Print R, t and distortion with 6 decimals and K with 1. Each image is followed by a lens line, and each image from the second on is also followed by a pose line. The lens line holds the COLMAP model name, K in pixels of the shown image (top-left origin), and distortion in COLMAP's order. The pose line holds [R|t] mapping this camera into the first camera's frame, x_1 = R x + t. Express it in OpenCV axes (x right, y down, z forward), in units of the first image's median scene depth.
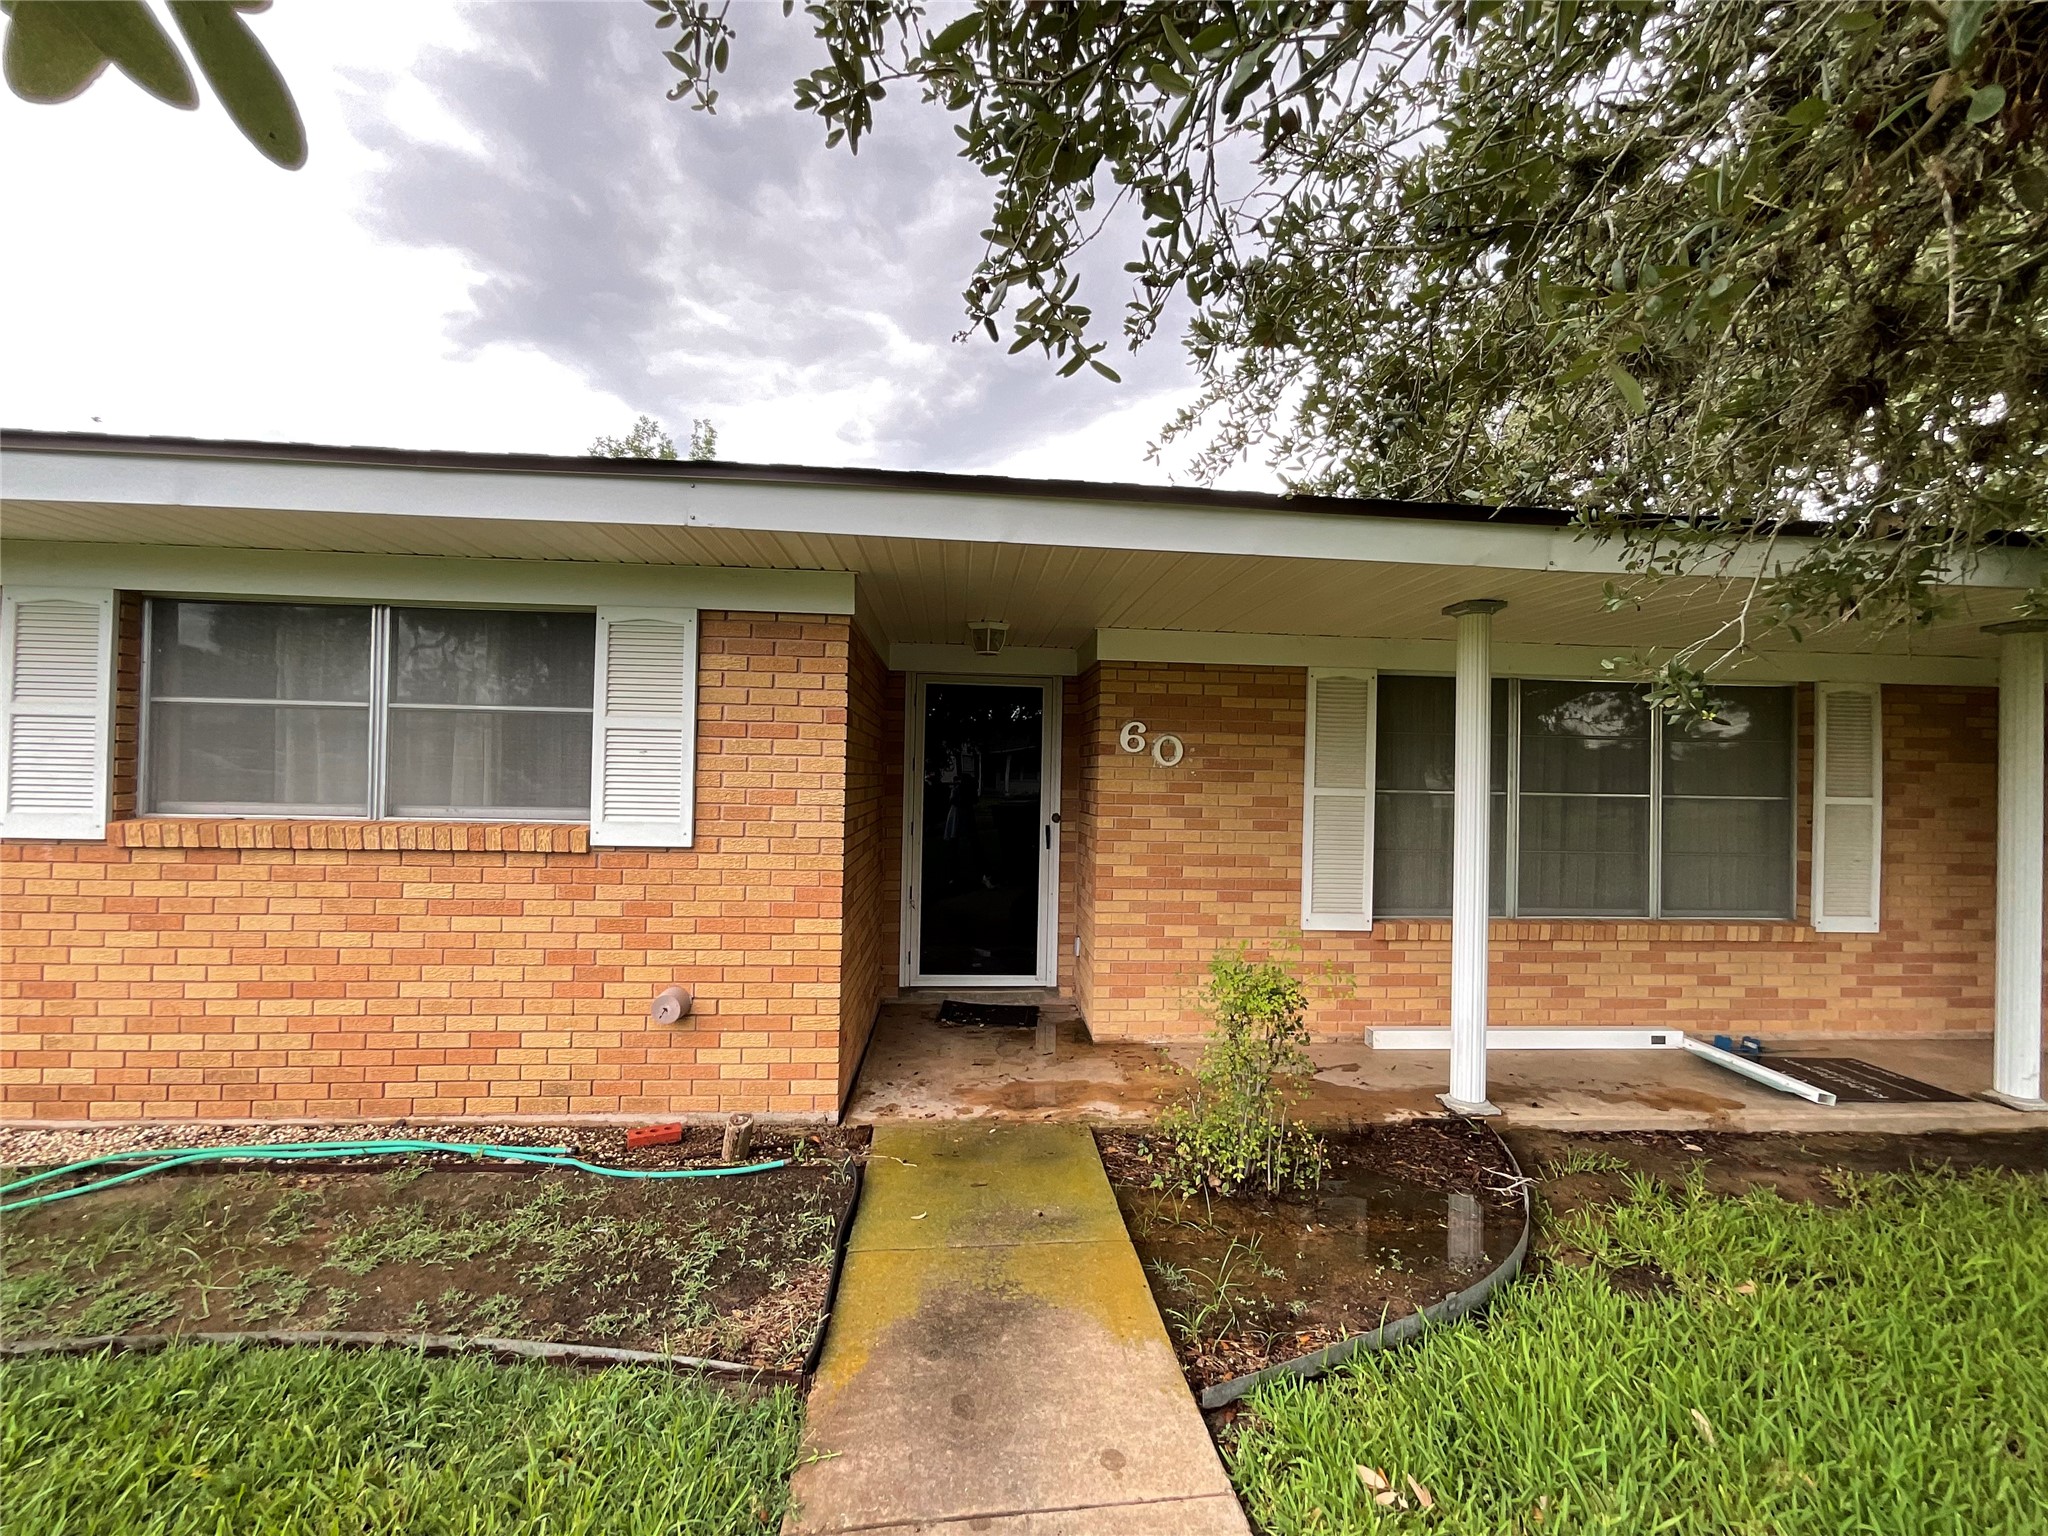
lens RADIAL K [[830.8, 0, 1033.3], [0, 830.8, 768.9], [0, 0, 1]] dist [-0.007270, 0.004306]
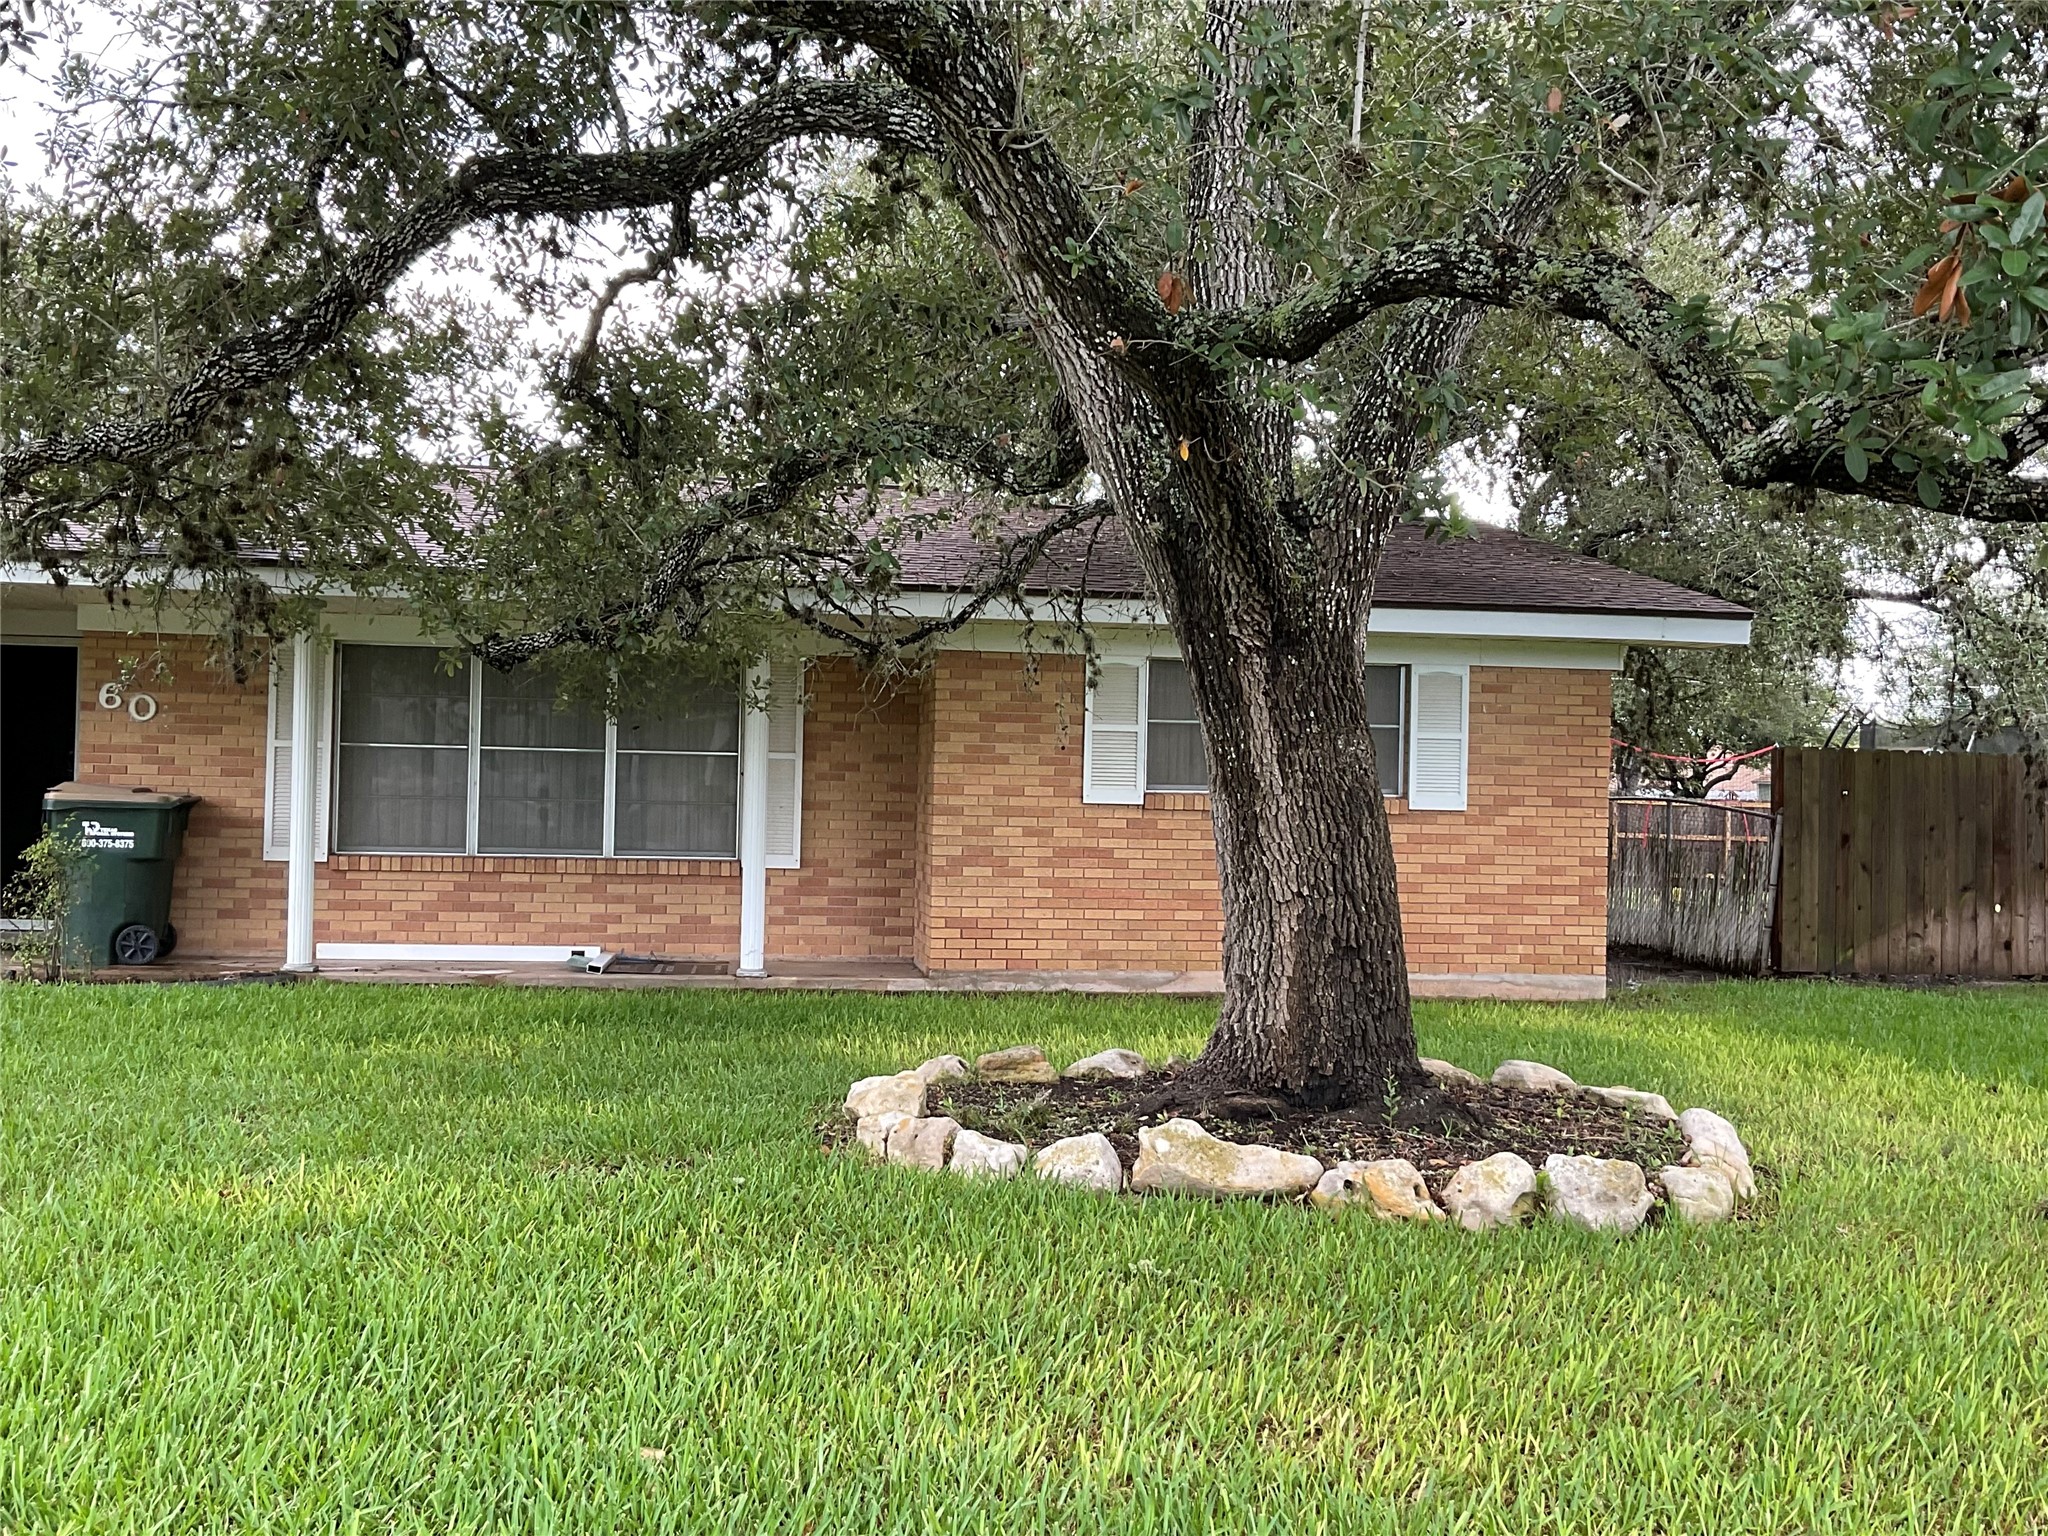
lens RADIAL K [[2031.2, 0, 1031.1], [0, 2031.2, 760.8], [0, 0, 1]] dist [0.021019, 0.000000]
pose [[0.995975, 0.007284, 0.089338, 1.137625], [-0.008735, 0.999836, 0.015860, -0.003008], [-0.089208, -0.016577, 0.995875, -1.959465]]
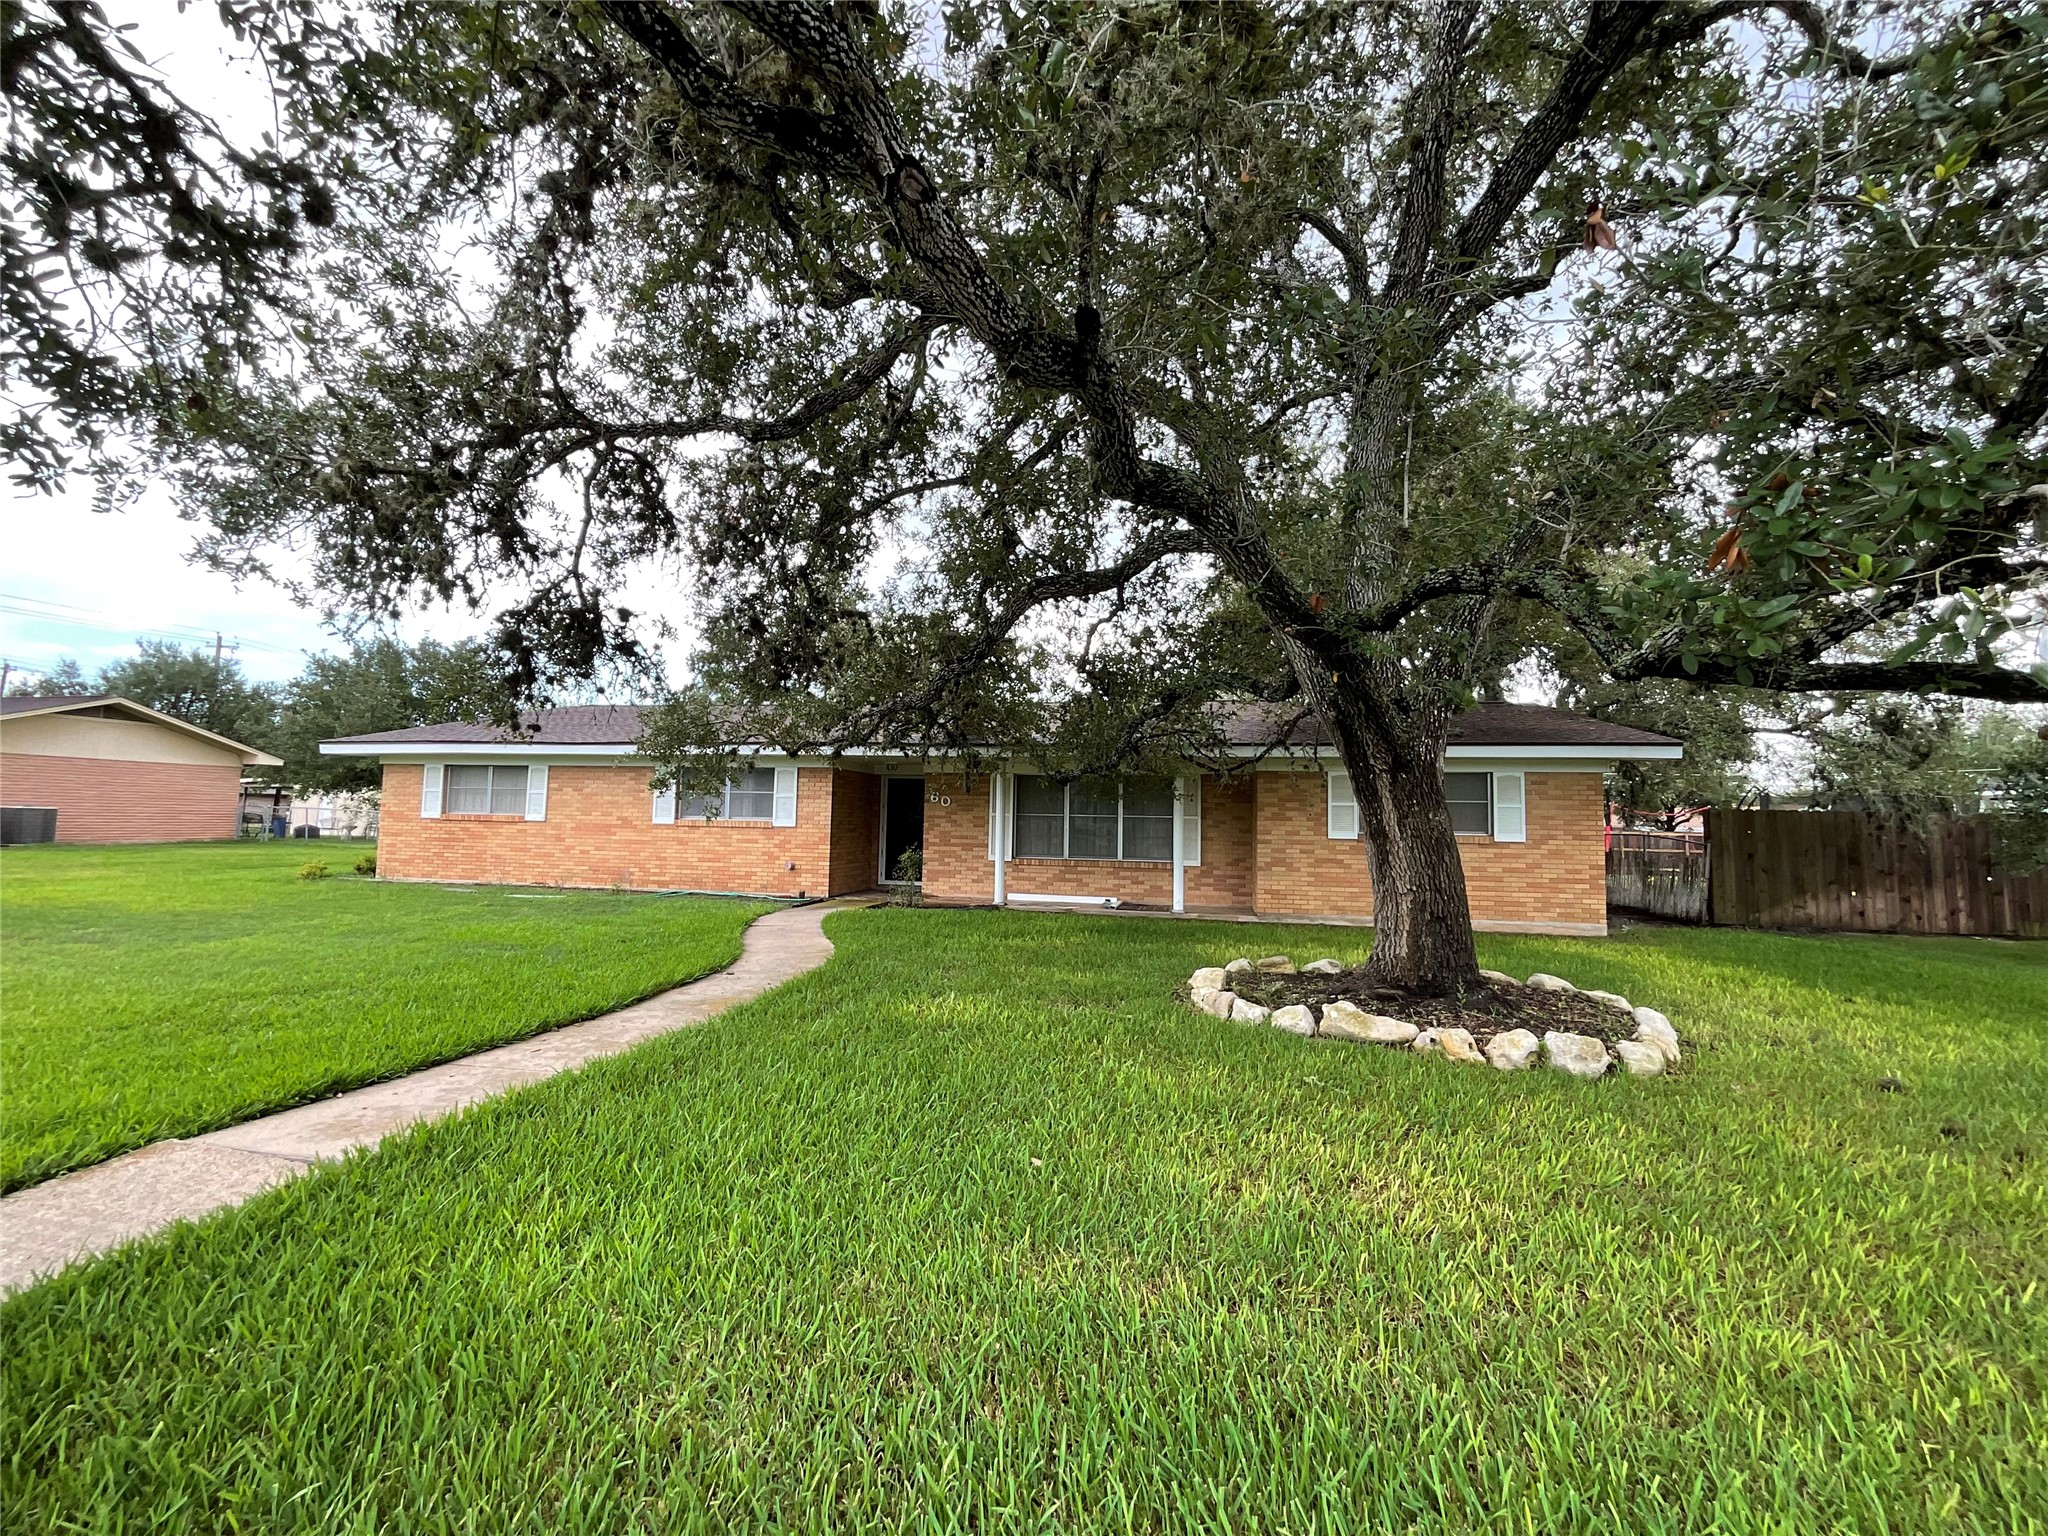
lens RADIAL K [[830.8, 0, 1028.2], [0, 830.8, 773.3], [0, 0, 1]] dist [-0.007270, 0.004306]
pose [[0.968418, -0.013645, -0.248958, 1.207742], [0.004874, 0.999347, -0.035813, -0.013935], [0.249284, 0.033468, 0.967852, -1.870604]]
